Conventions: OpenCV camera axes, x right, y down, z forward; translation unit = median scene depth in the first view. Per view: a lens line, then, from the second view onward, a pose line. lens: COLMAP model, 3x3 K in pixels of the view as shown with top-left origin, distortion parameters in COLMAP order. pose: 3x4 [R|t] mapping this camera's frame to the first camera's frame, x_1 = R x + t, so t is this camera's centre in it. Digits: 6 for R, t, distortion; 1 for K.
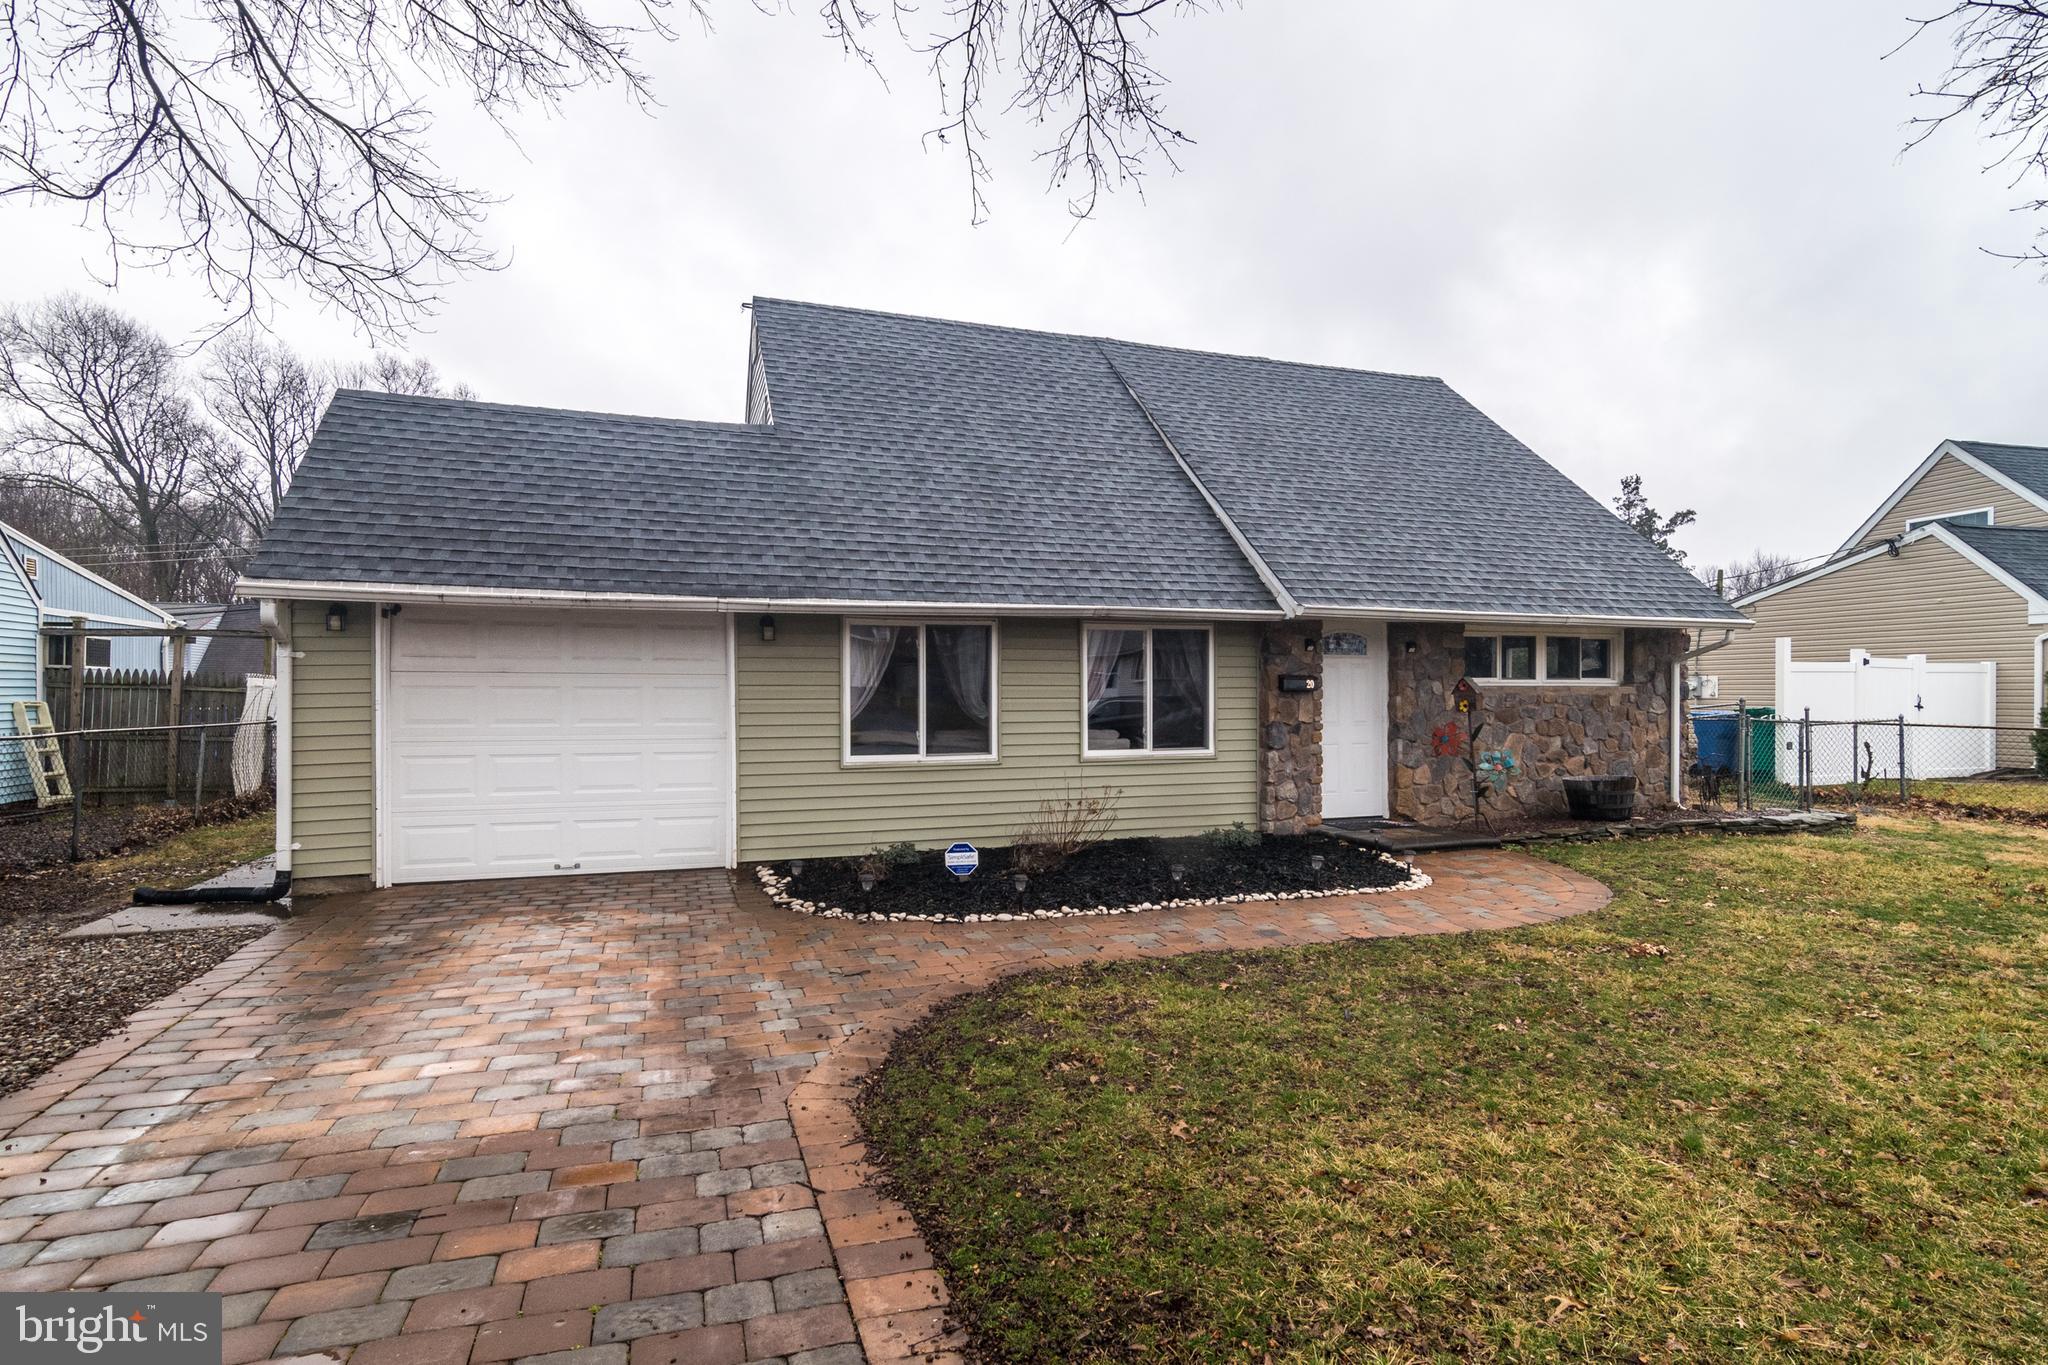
lens RADIAL K [[1019.9, 0, 1023.1], [0, 1019.9, 675.2], [0, 0, 1]] dist [-0.002085, 0.001882]
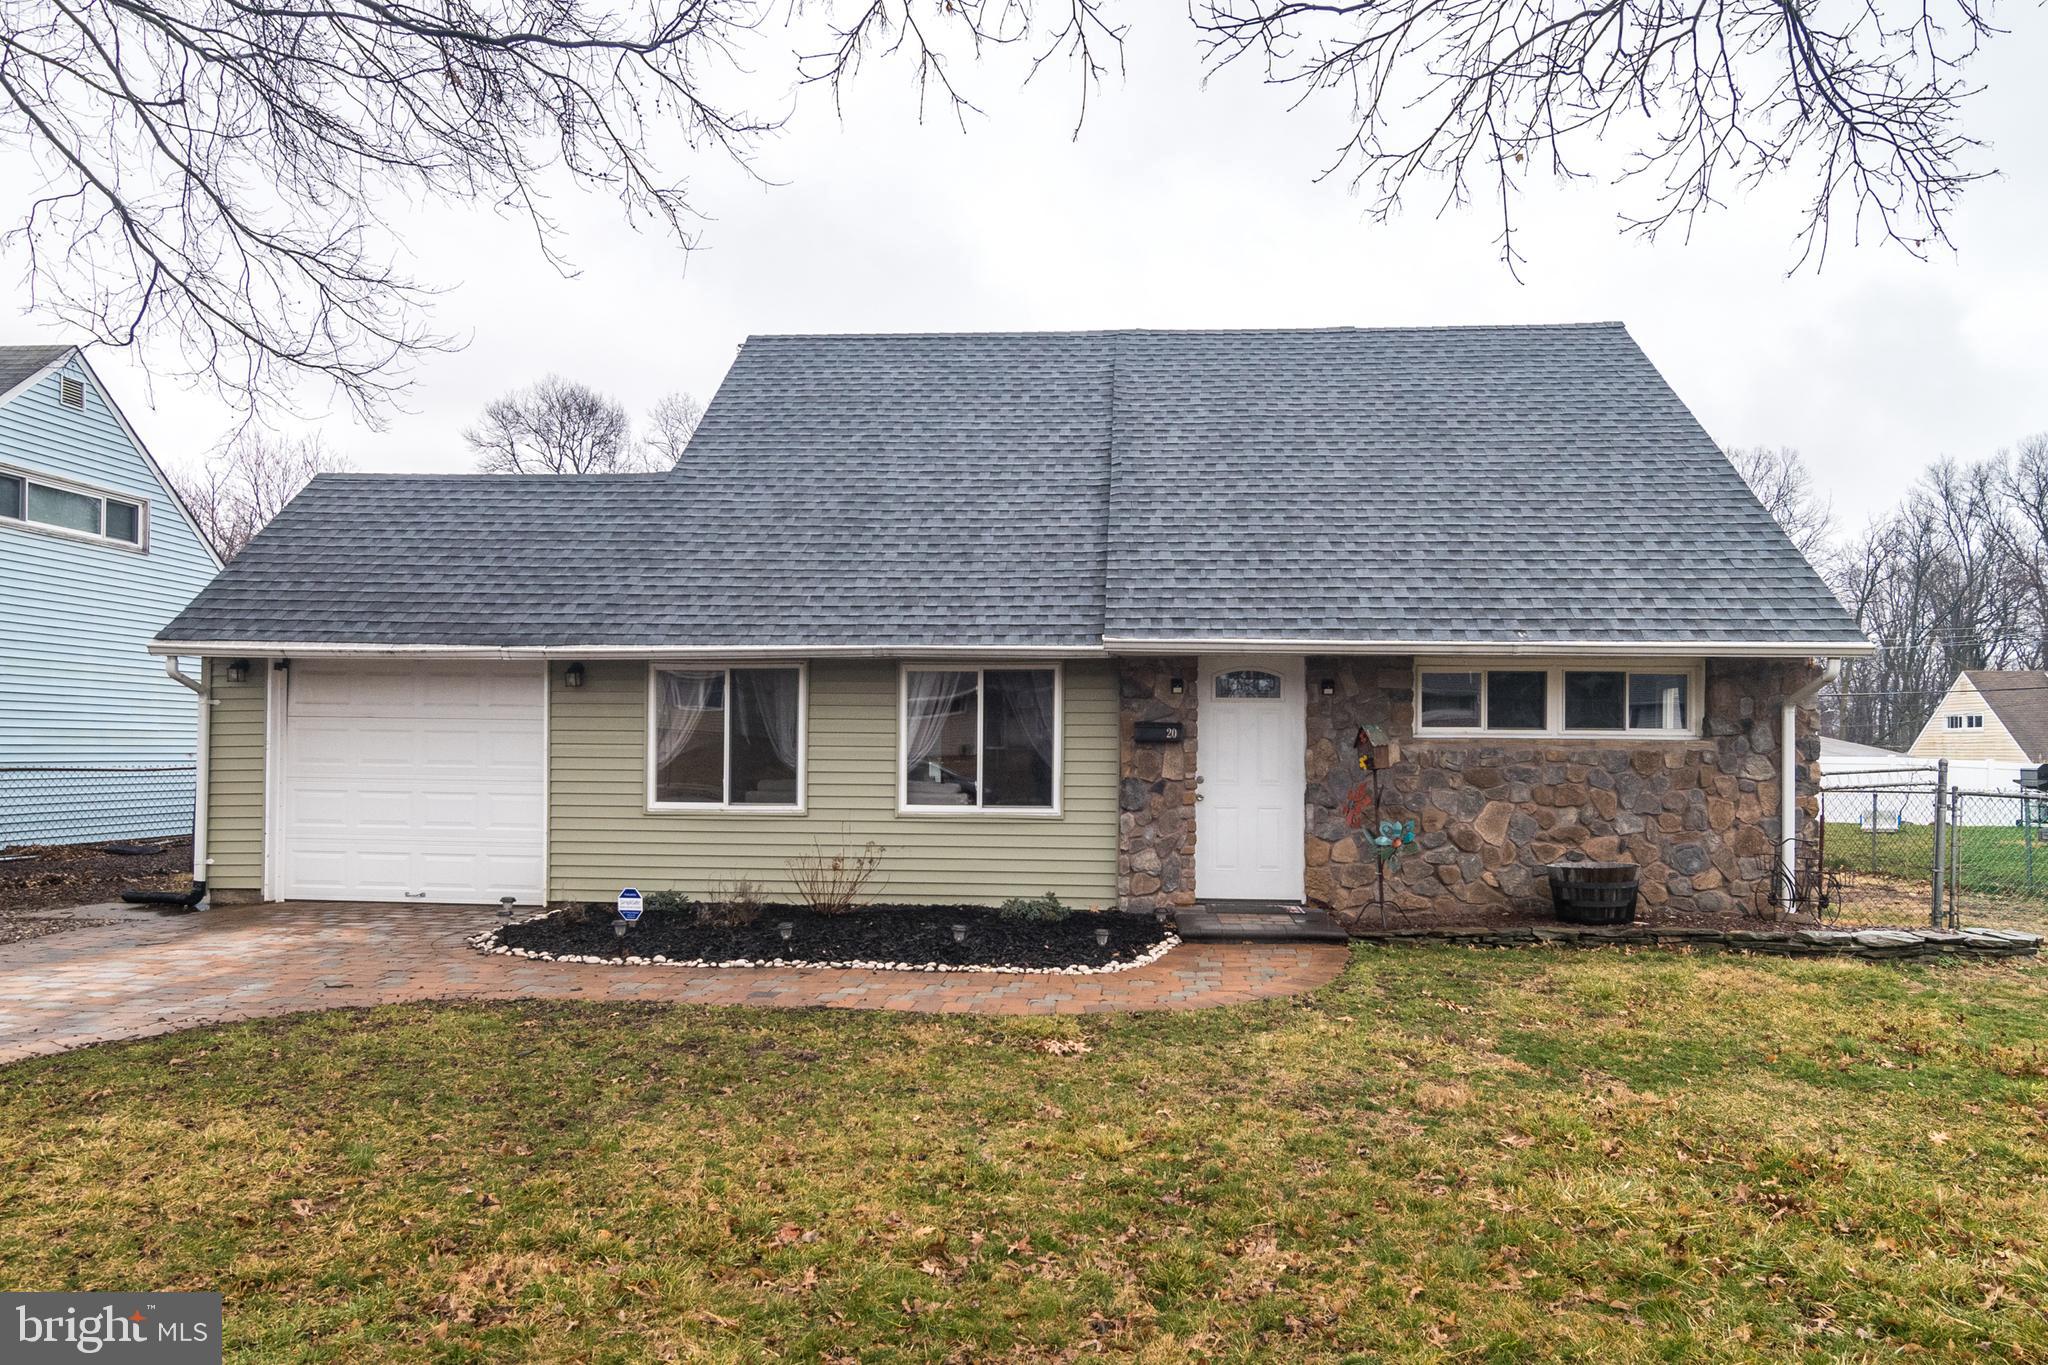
lens RADIAL K [[1181.7, 0, 1024.9], [0, 1181.7, 700.5], [0, 0, 1]] dist [-0.009063, -0.004872]
pose [[0.921065, -0.002815, -0.389399, 0.546351], [-0.002885, 0.999897, -0.014052, -0.004093], [0.389399, 0.014066, 0.920962, 0.072590]]
